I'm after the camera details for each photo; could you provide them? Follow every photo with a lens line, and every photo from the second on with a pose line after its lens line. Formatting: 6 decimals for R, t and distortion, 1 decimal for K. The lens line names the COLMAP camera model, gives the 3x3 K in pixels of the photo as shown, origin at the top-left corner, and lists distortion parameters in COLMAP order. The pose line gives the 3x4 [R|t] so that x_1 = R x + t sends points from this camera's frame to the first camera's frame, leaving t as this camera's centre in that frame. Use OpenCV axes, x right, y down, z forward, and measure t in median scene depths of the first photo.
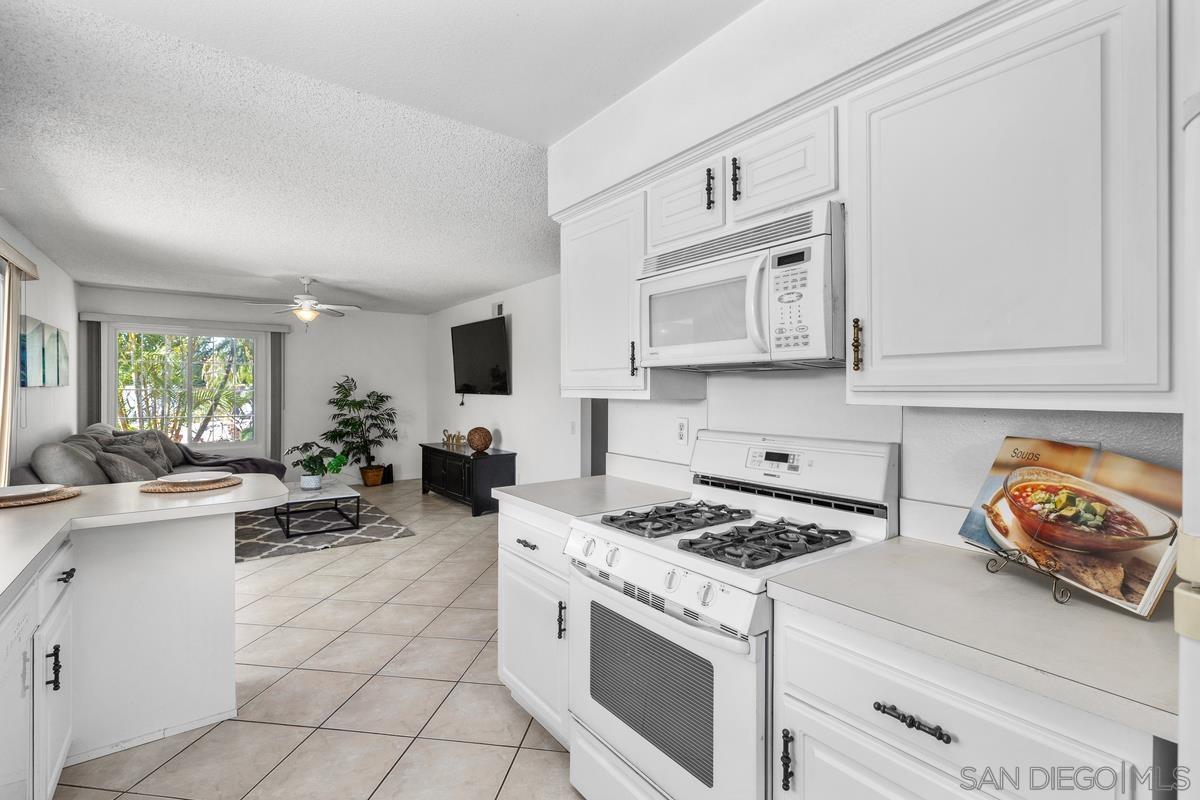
lens RADIAL K [[553.3, 0, 601.5], [0, 553.3, 392.1], [0, 0, 1]] dist [-0.000553, -0.000460]
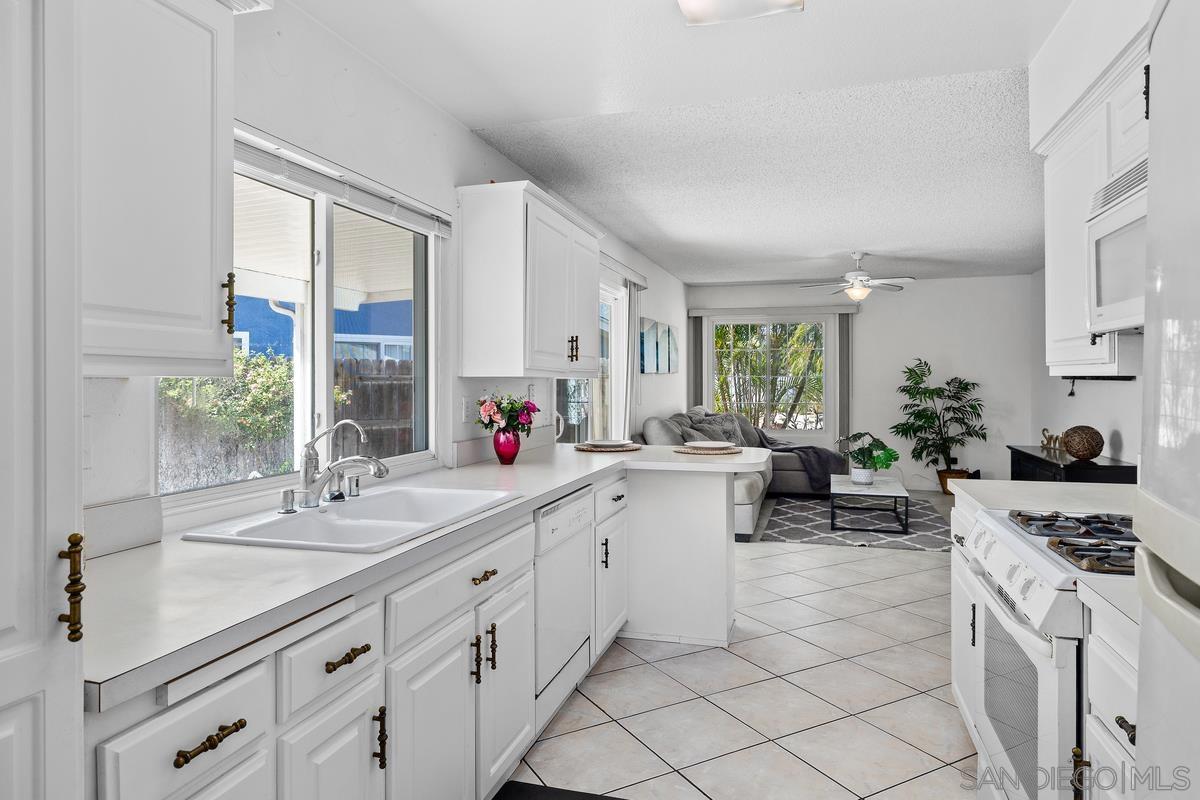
lens RADIAL K [[719.3, 0, 598.9], [0, 719.3, 383.1], [0, 0, 1]] dist [-0.002350, -0.000497]
pose [[0.597090, 0.000468, -0.802174, 0.164368], [0.000173, 1.000000, 0.000713, 0.008499], [0.802174, -0.000564, 0.597090, -0.054826]]
